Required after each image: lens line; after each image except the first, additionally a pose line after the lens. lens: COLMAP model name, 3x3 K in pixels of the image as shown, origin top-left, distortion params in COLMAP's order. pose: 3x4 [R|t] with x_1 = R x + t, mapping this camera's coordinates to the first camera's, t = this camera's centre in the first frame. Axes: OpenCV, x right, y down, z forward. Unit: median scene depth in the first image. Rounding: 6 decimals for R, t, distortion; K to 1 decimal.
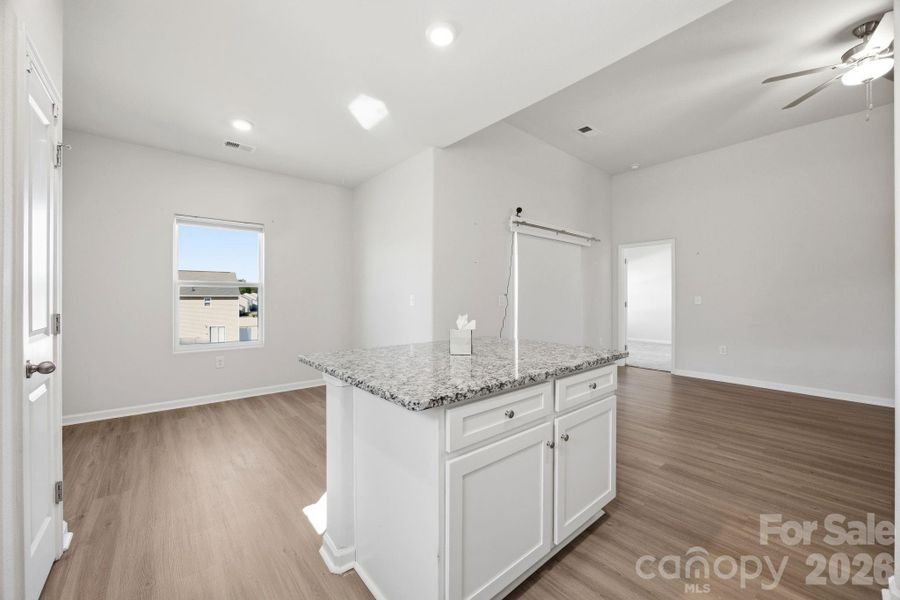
lens RADIAL K [[349.0, 0, 448.1], [0, 349.0, 299.4], [0, 0, 1]] dist [-0.041913, 0.015941]
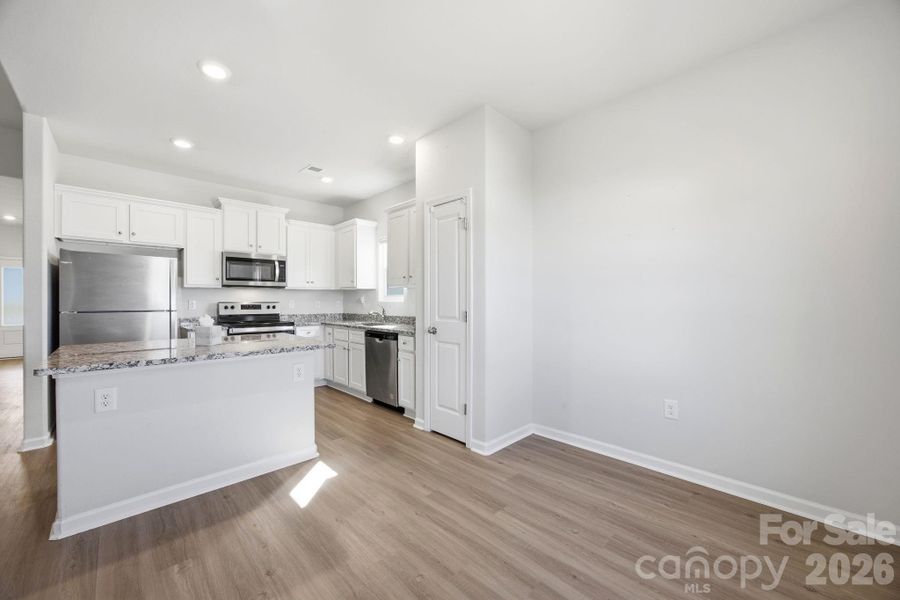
lens RADIAL K [[349.0, 0, 448.1], [0, 349.0, 299.4], [0, 0, 1]] dist [-0.041913, 0.015941]
pose [[-0.997627, -0.003417, -0.068759, -1.087563], [-0.003436, 0.999994, 0.000159, -0.022660], [0.068758, 0.000395, -0.997633, 3.333883]]
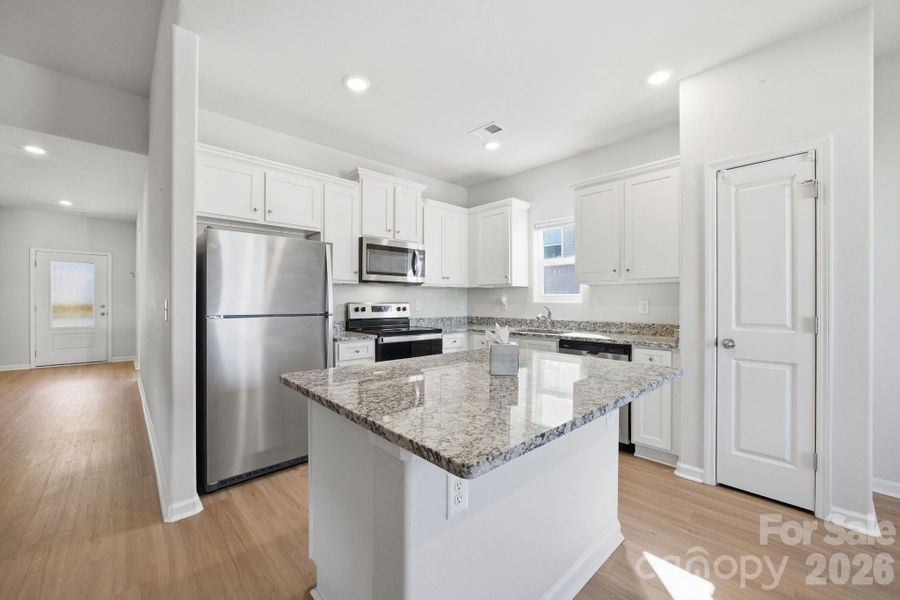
lens RADIAL K [[359.9, 0, 450.0], [0, 359.9, 300.0], [0, 0, 1]] dist [-0.041753, 0.018138]
pose [[-0.998874, -0.006437, -0.046998, 0.280755], [-0.006463, 0.999979, 0.000397, -0.012750], [0.046994, 0.000700, -0.998895, 2.594597]]
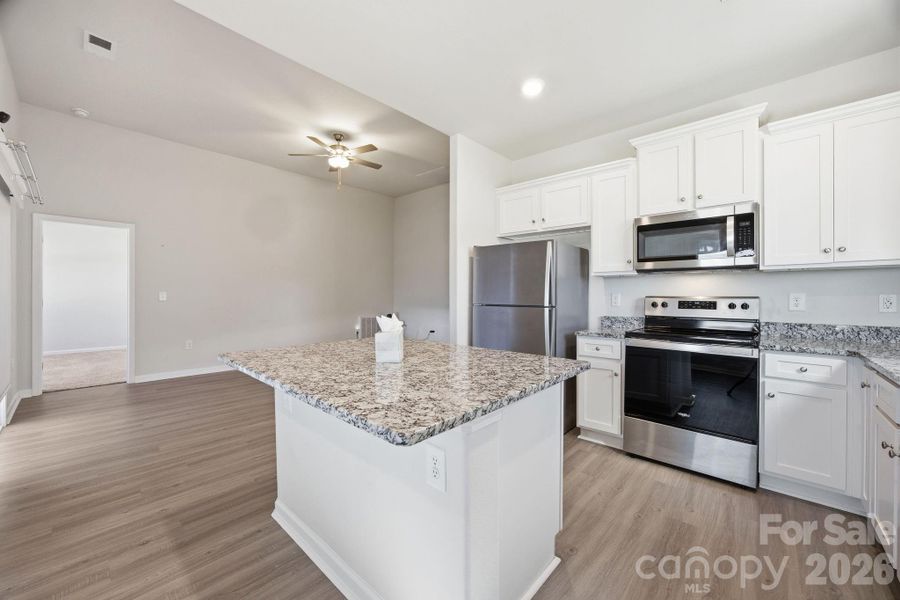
lens RADIAL K [[349.0, 0, 448.1], [0, 349.0, 299.4], [0, 0, 1]] dist [-0.041913, 0.015941]
pose [[-0.123076, -0.015344, 0.992279, -1.174241], [0.002688, 0.999872, 0.015795, -0.007268], [-0.992394, 0.004612, -0.123019, 1.387189]]
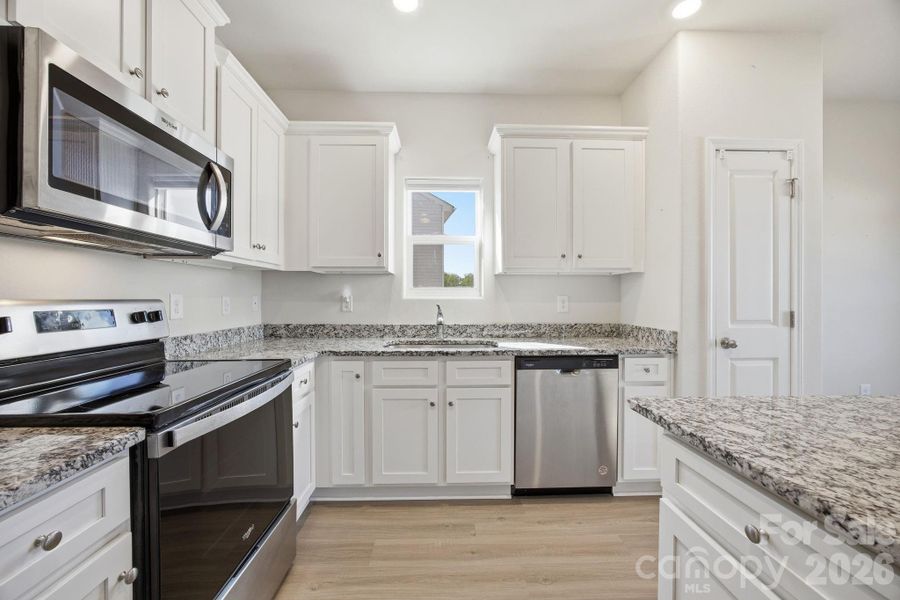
lens RADIAL K [[349.0, 0, 448.1], [0, 349.0, 299.4], [0, 0, 1]] dist [-0.041913, 0.015941]
pose [[-0.626102, -0.001951, -0.779738, 0.788849], [-0.006963, 0.999971, 0.003089, 0.002367], [0.779710, 0.007364, -0.626098, 0.923967]]
